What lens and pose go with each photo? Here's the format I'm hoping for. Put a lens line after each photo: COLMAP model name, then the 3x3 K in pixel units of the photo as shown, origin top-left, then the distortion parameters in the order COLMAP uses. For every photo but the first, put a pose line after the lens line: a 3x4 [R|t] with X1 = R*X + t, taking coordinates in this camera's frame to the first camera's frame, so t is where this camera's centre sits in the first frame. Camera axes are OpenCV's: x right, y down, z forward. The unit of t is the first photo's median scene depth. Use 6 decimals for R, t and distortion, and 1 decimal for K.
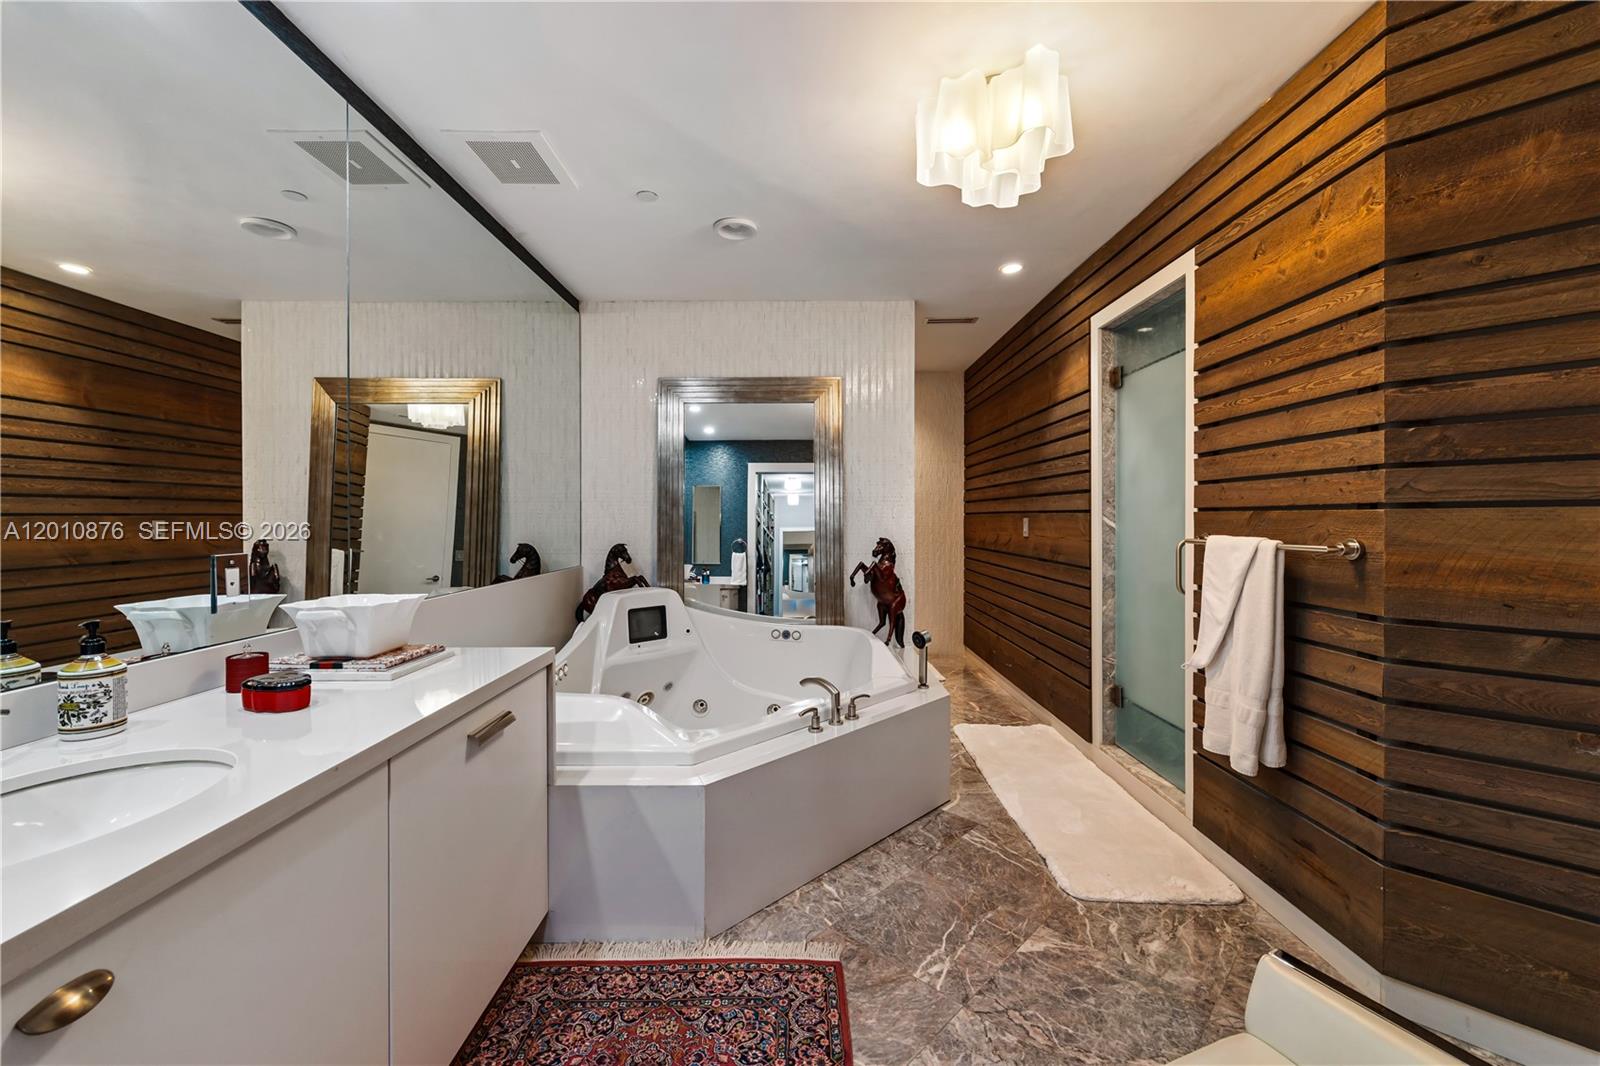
lens RADIAL K [[638.5, 0, 792.9], [0, 638.5, 518.9], [0, 0, 1]] dist [-0.001859, 0.000728]
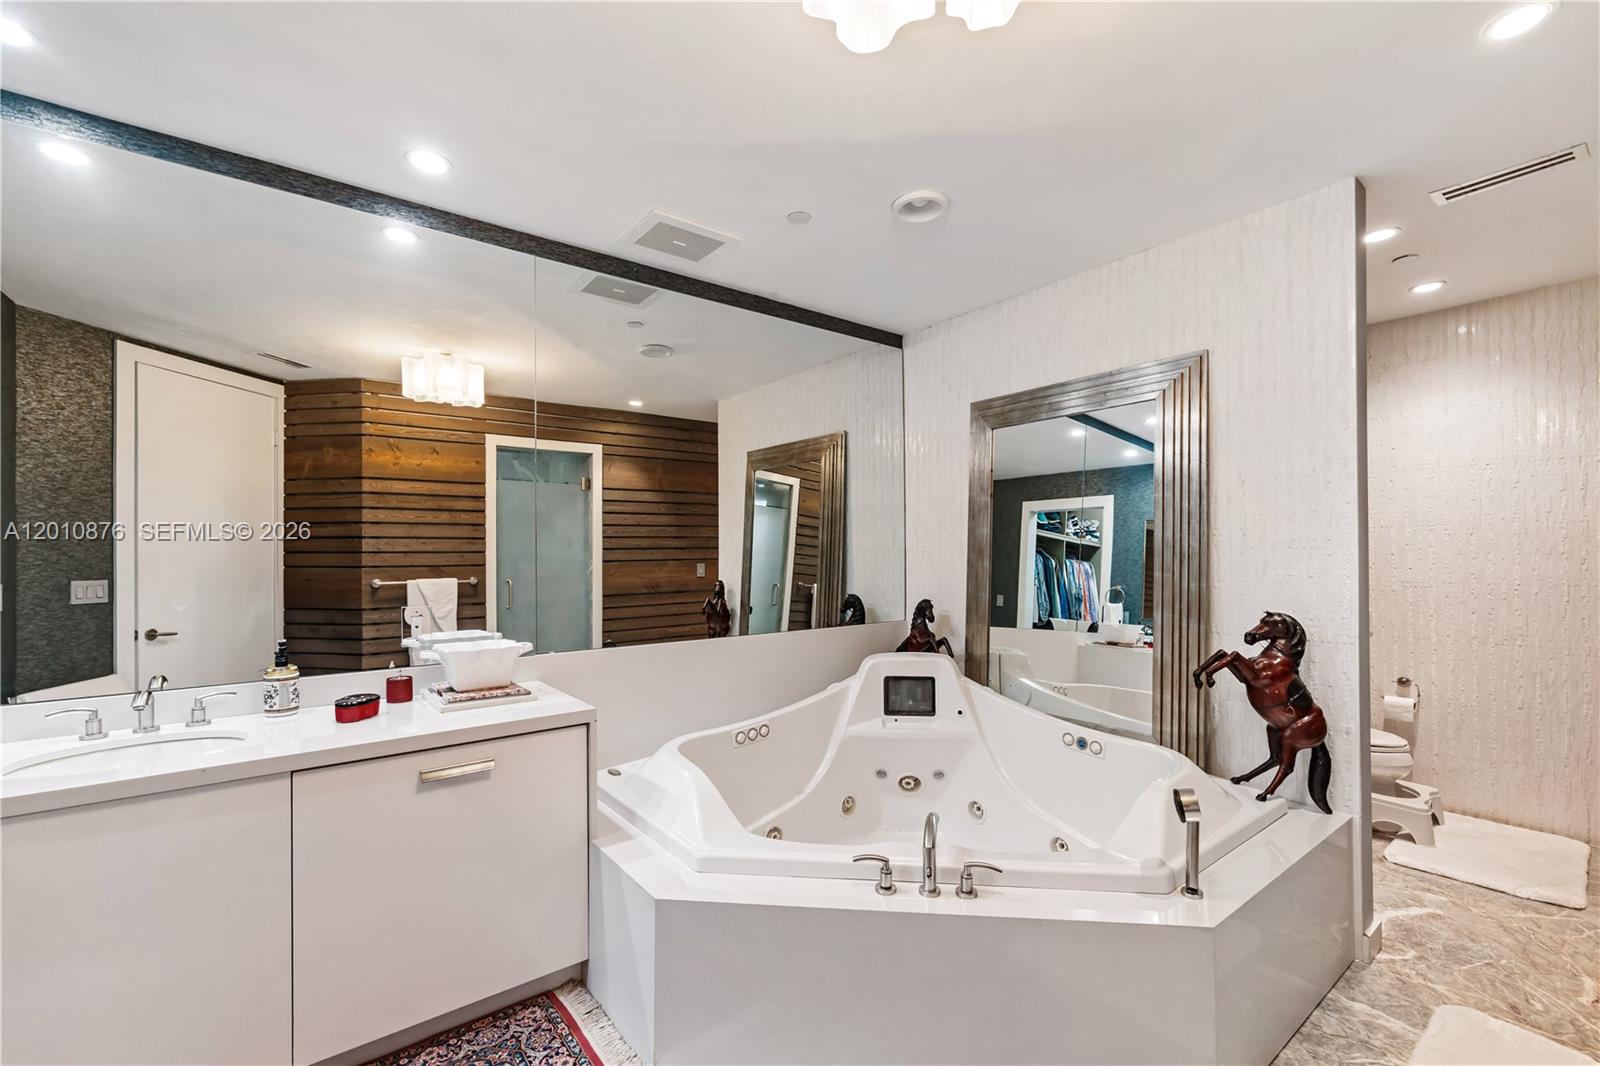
lens RADIAL K [[663.4, 0, 799.6], [0, 663.4, 549.6], [0, 0, 1]] dist [-0.000062, 0.001759]
pose [[0.626937, -0.006460, -0.779043, 0.360788], [0.003023, 0.999978, -0.005859, -0.026665], [0.779064, 0.001318, 0.626943, 0.306496]]
